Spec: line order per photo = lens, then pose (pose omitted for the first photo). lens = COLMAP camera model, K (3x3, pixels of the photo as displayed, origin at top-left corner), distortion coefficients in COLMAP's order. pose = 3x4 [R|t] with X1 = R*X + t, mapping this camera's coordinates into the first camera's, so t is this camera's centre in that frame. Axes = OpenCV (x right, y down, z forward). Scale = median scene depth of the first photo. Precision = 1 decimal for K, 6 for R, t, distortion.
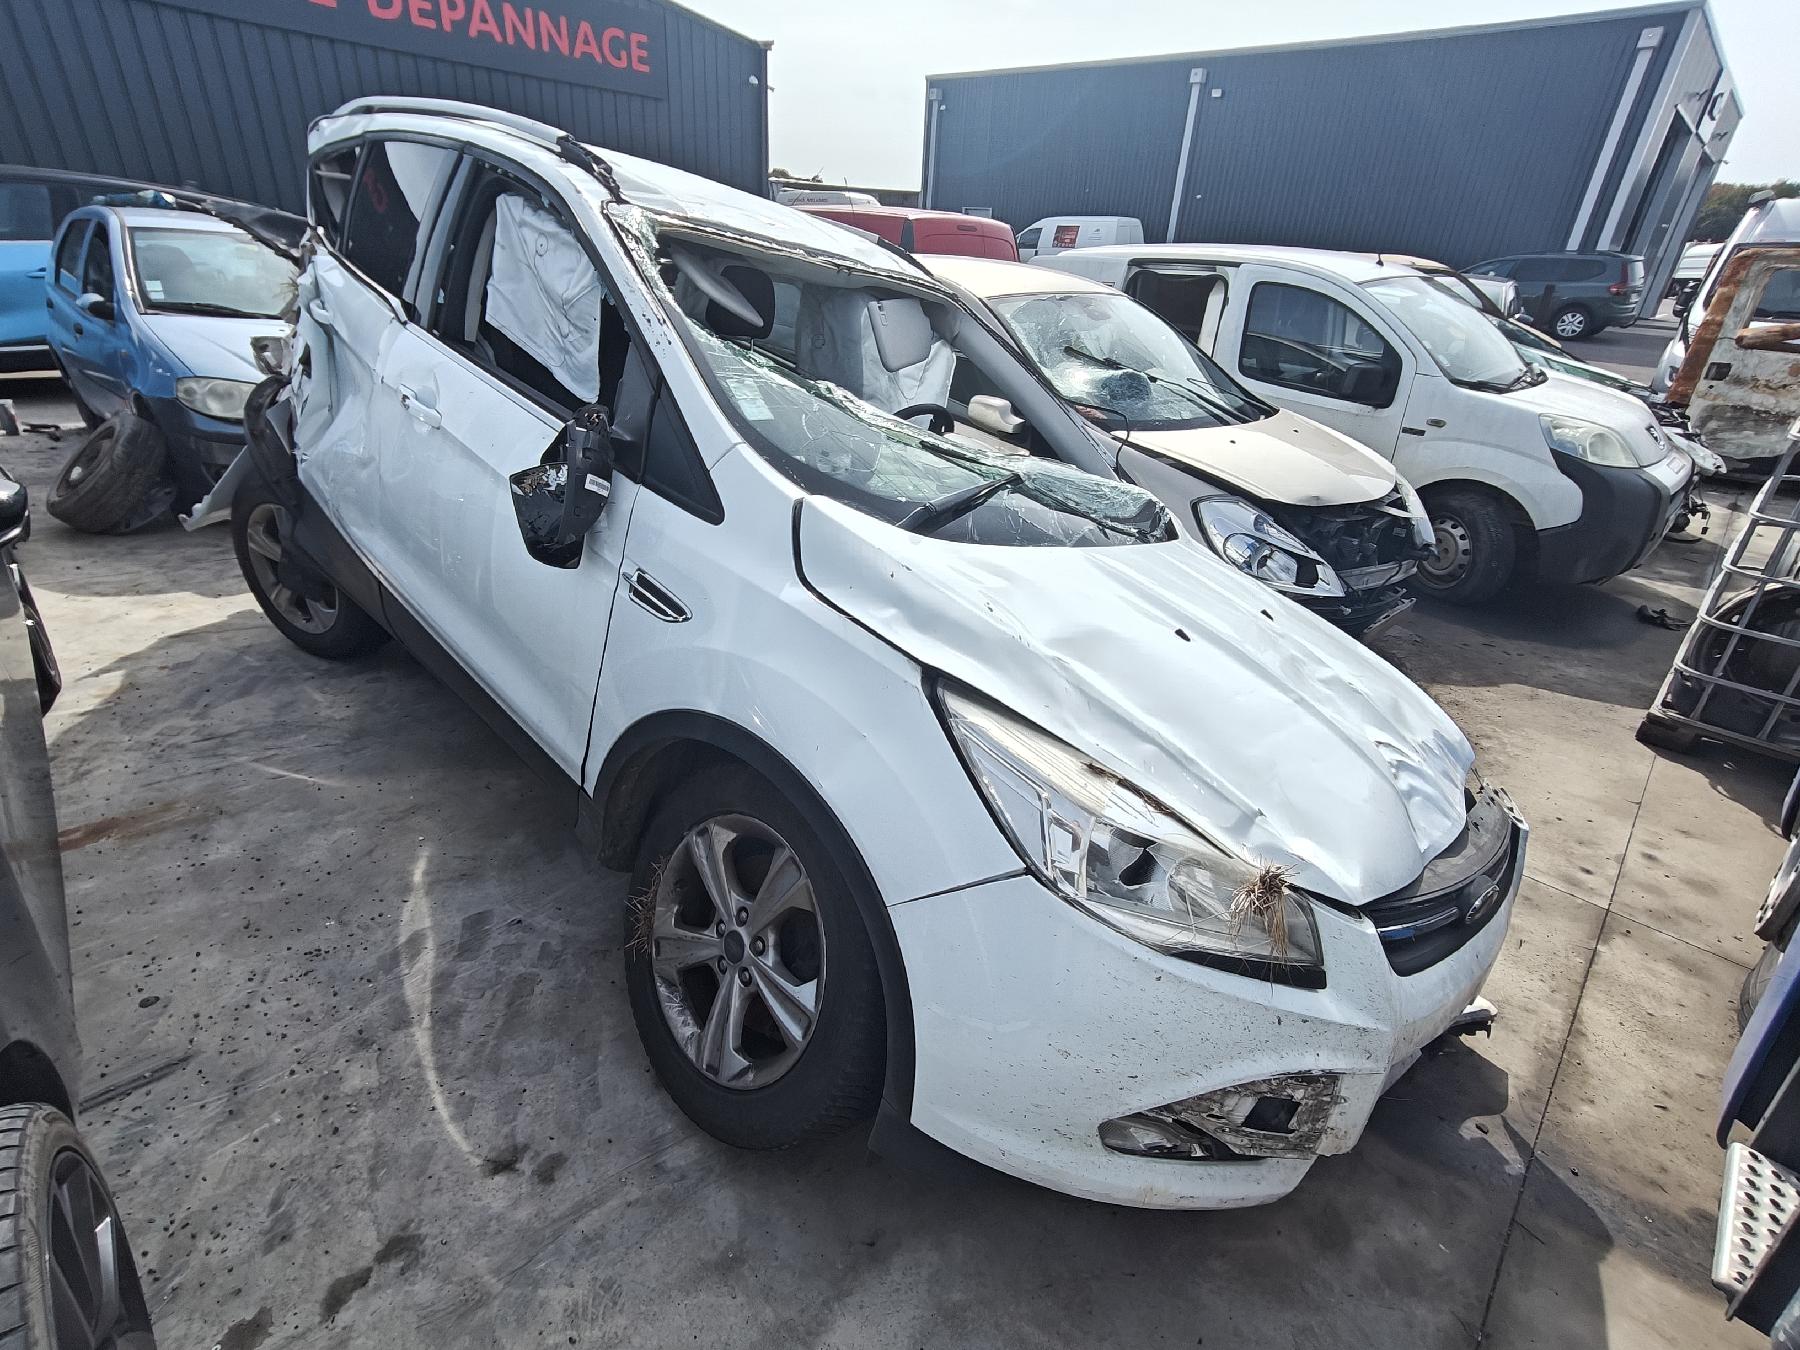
lens RADIAL K [[849.2, 0, 901.5], [0, 849.2, 667.3], [0, 0, 1]] dist [0.013916, 0.000752]
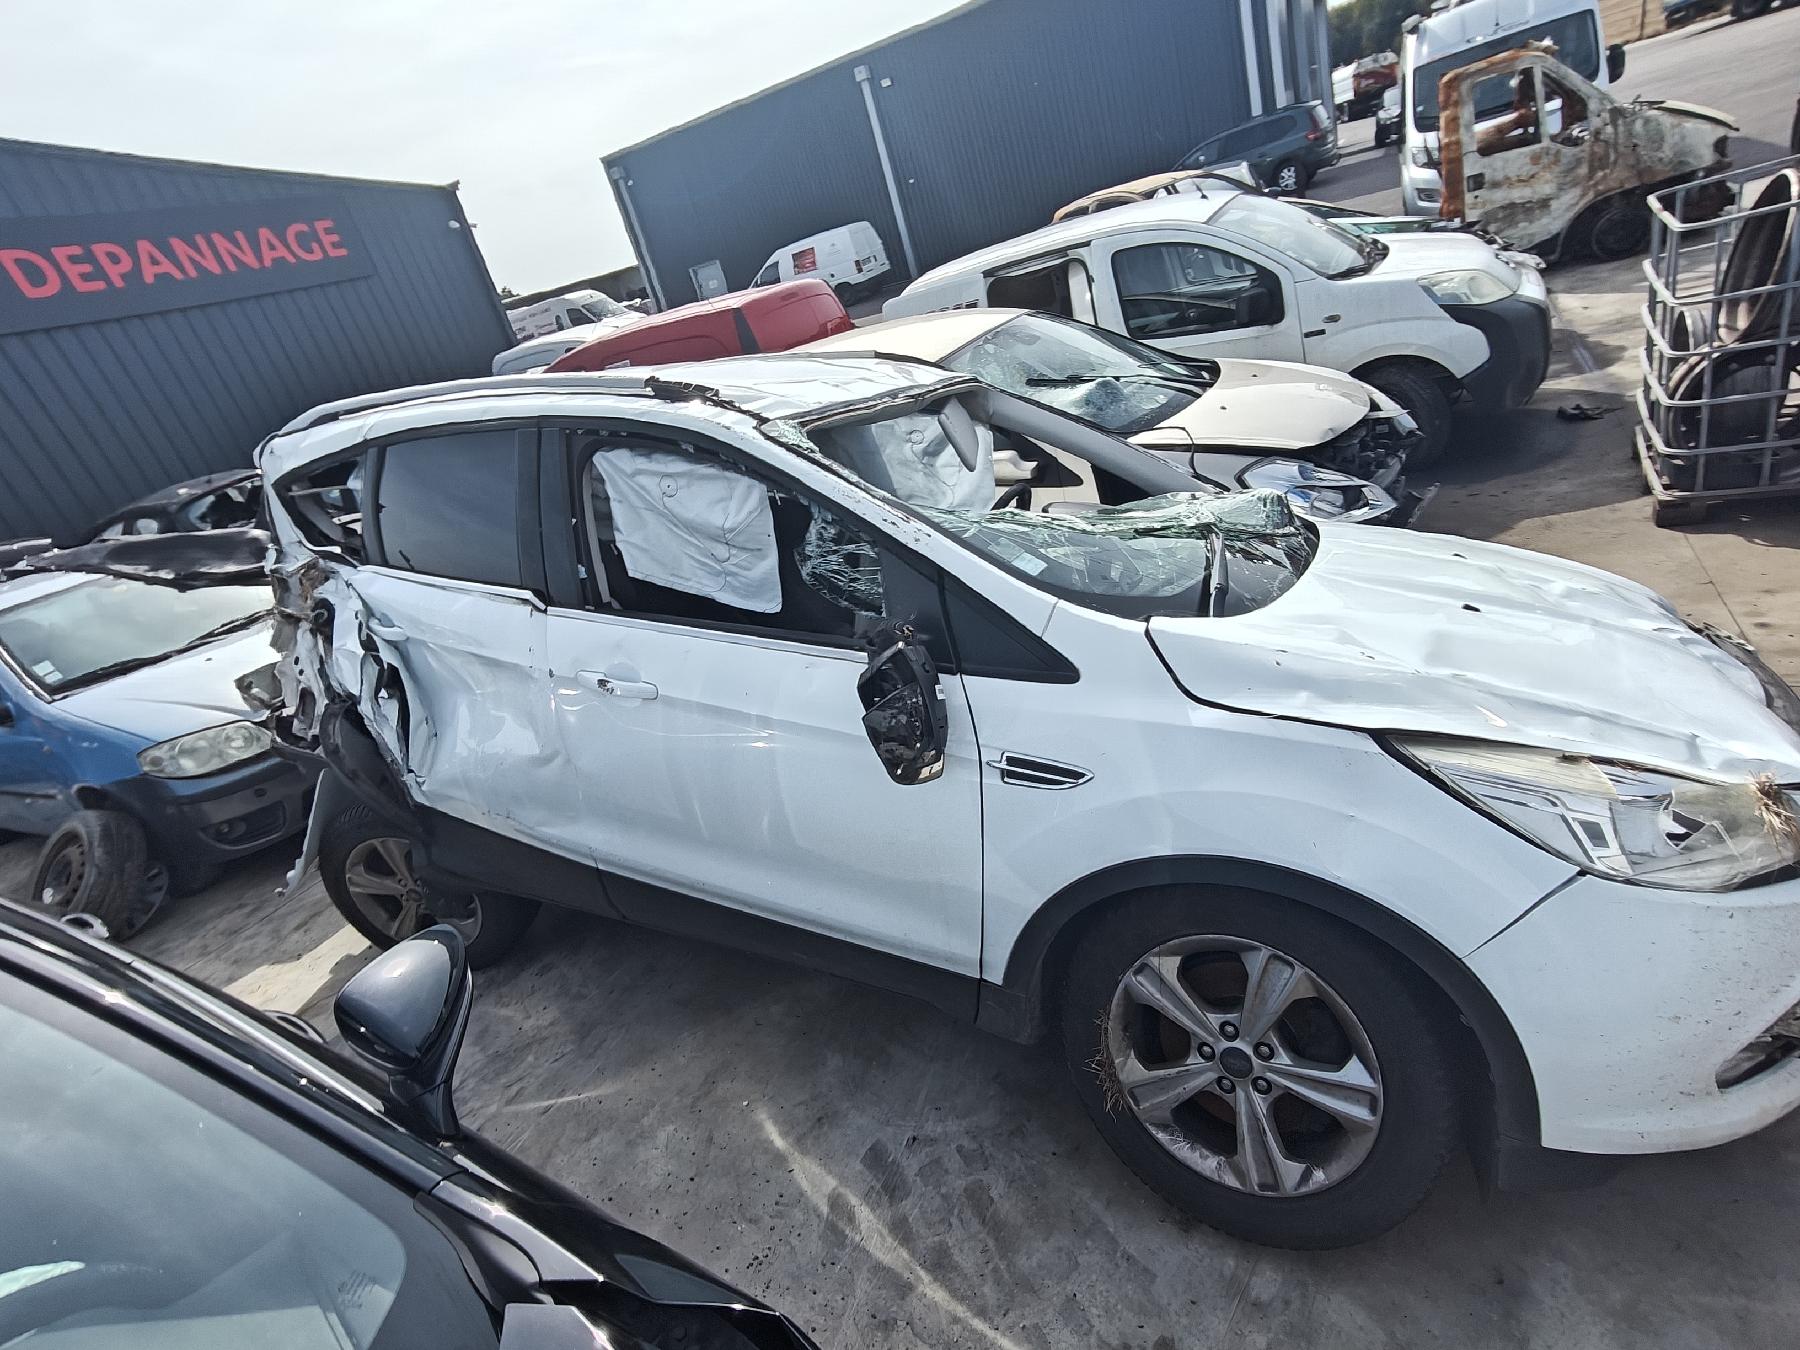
lens RADIAL K [[892.3, 0, 894.8], [0, 892.3, 664.3], [0, 0, 1]] dist [-0.004018, 0.017550]
pose [[0.917018, -0.383955, 0.107964, -0.350240], [0.389343, 0.920486, -0.033432, -0.158195], [-0.086543, 0.072693, 0.993592, -0.033361]]
